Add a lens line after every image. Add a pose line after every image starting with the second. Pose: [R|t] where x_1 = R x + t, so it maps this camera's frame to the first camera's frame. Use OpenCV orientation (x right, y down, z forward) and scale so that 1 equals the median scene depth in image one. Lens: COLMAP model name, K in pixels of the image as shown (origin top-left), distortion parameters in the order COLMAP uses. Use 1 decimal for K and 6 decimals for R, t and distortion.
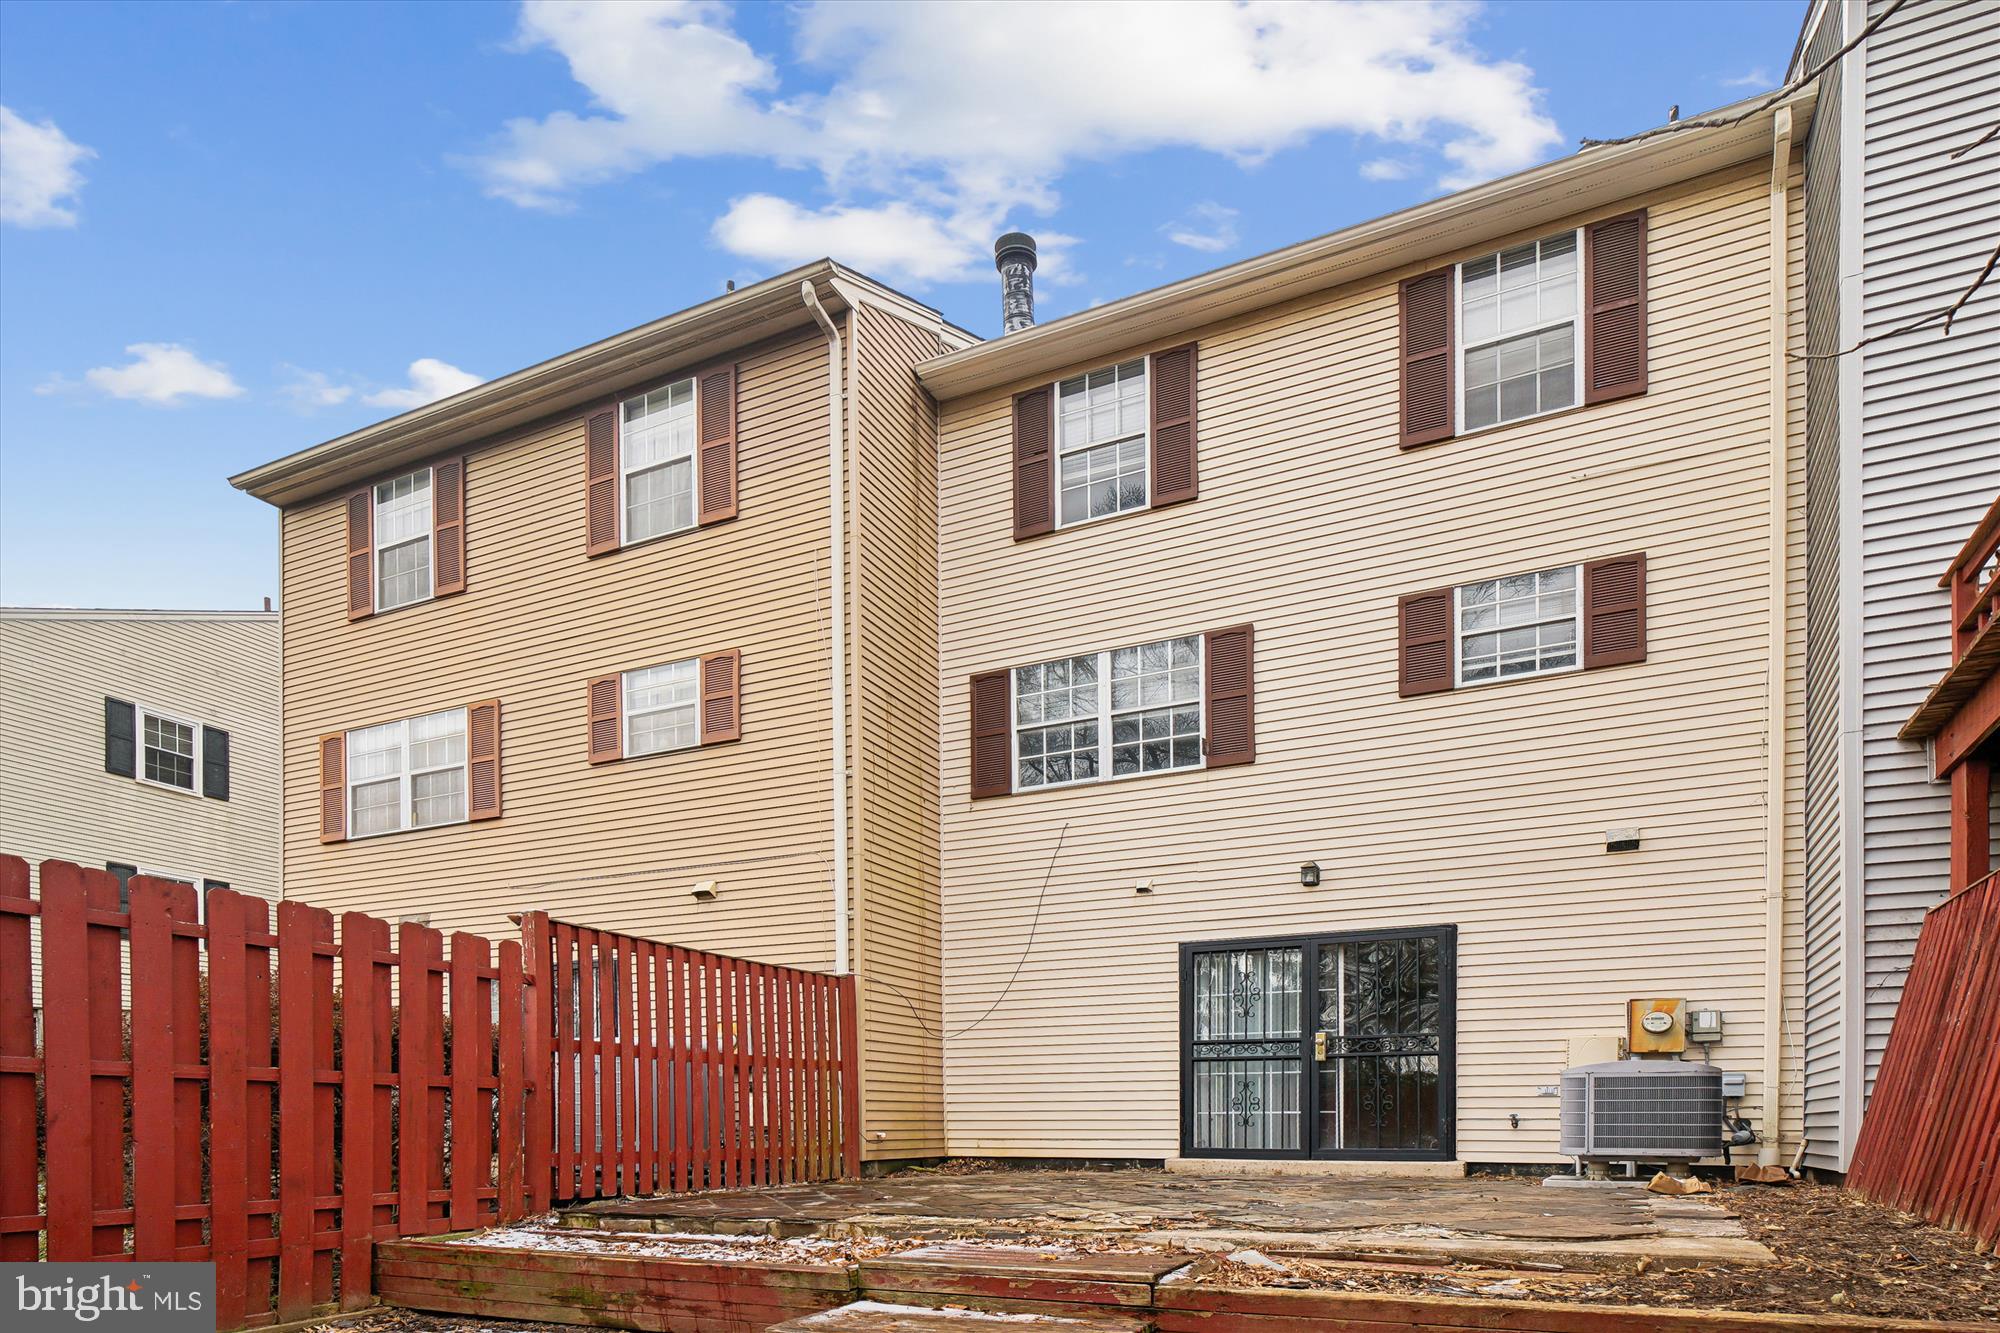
lens RADIAL K [[1007.3, 0, 1029.3], [0, 1007.3, 596.7], [0, 0, 1]] dist [-0.001379, 0.000298]
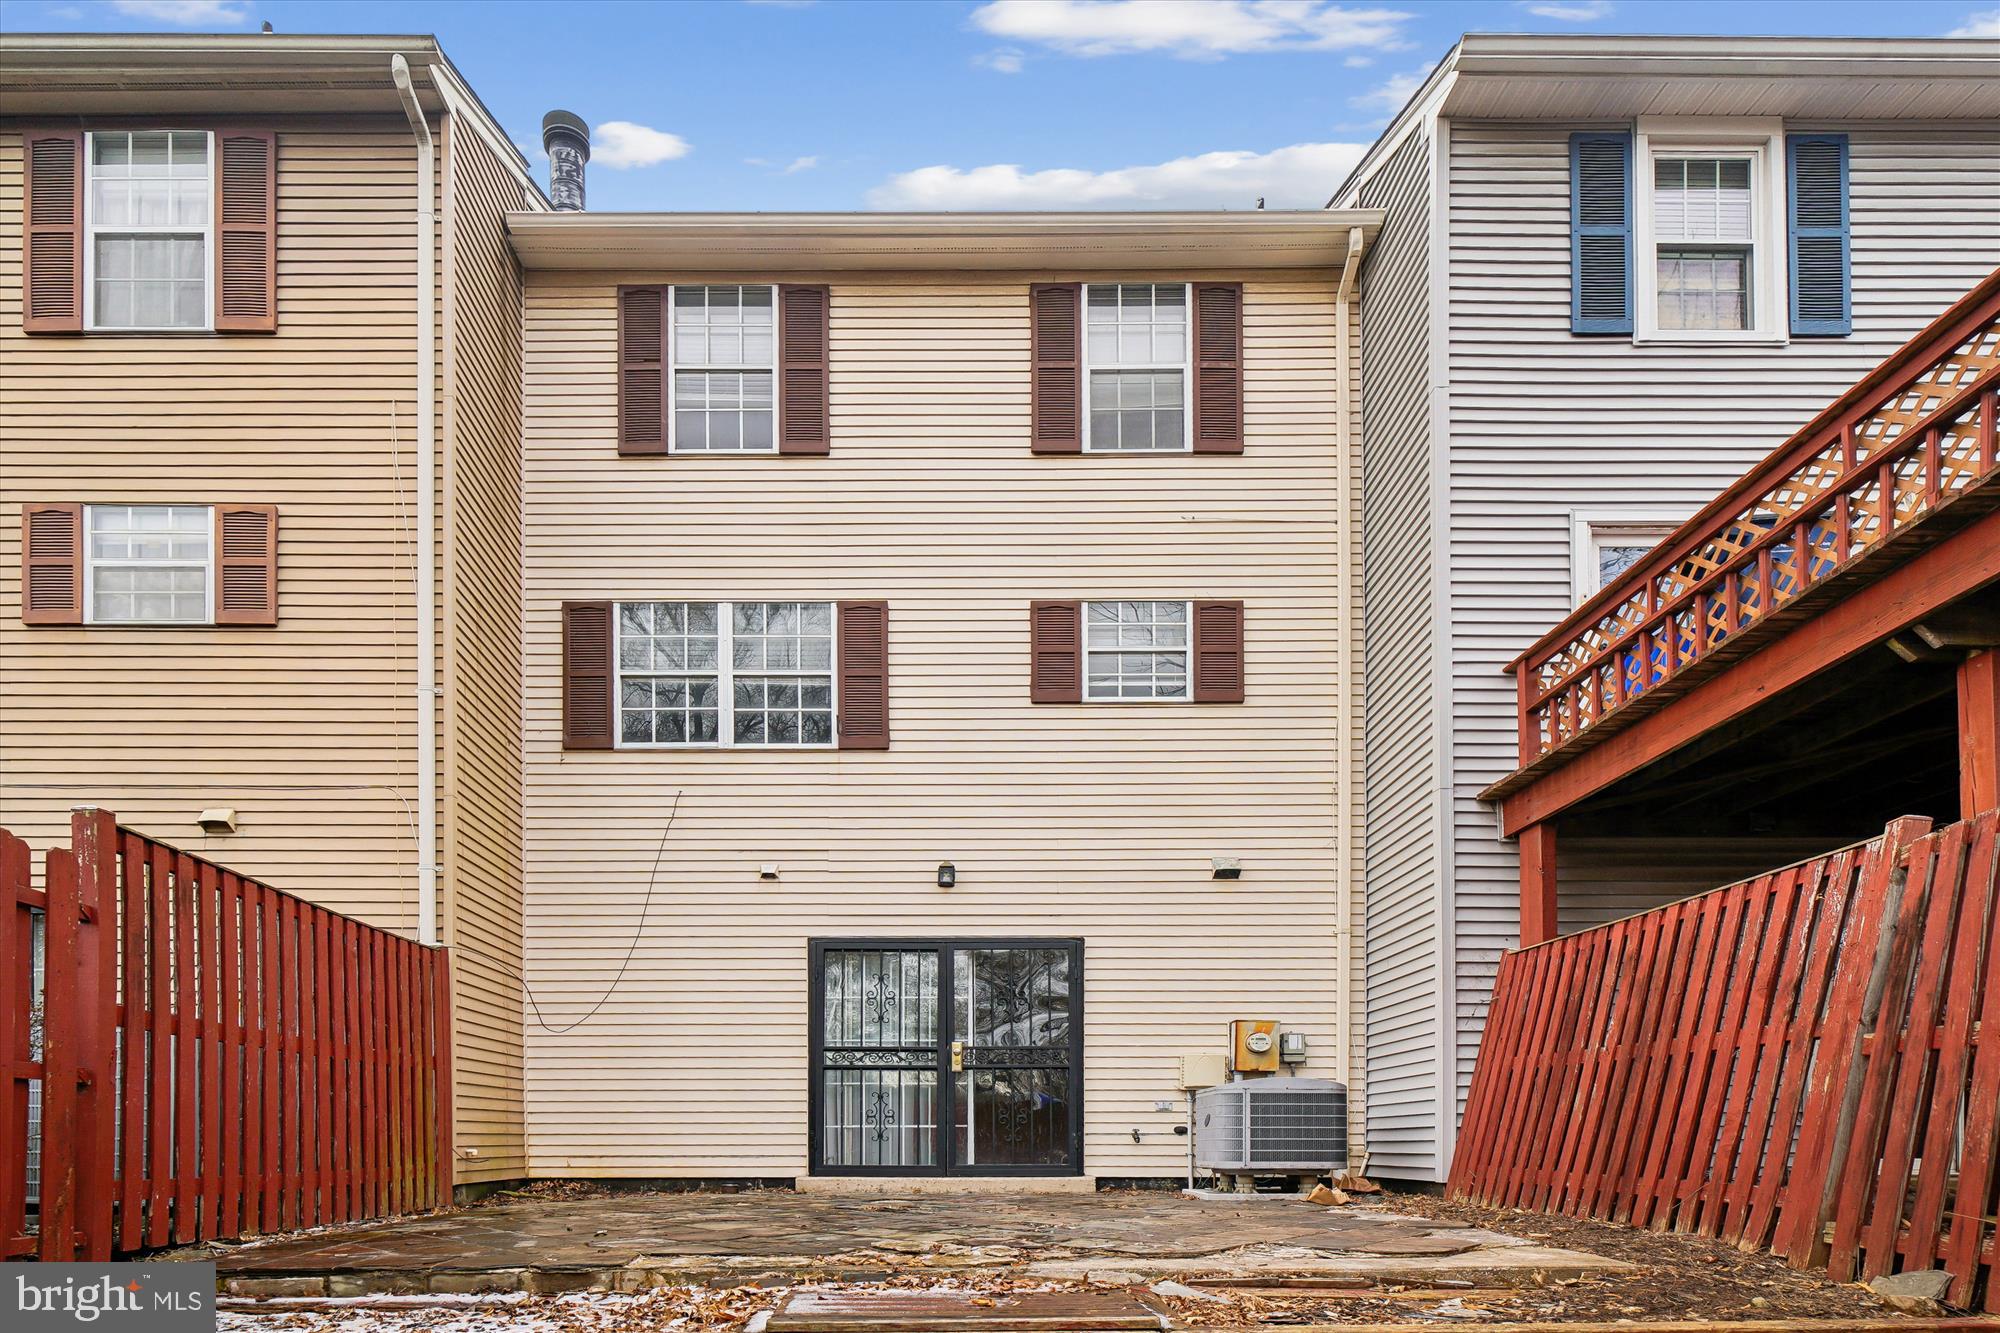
lens RADIAL K [[1110.4, 0, 982.4], [0, 1110.4, 630.3], [0, 0, 1]] dist [-0.002088, 0.000062]
pose [[0.917830, 0.165089, 0.361018, -0.099353], [-0.183683, 0.982829, 0.017548, 0.034223], [-0.351922, -0.082419, 0.932394, 0.064007]]
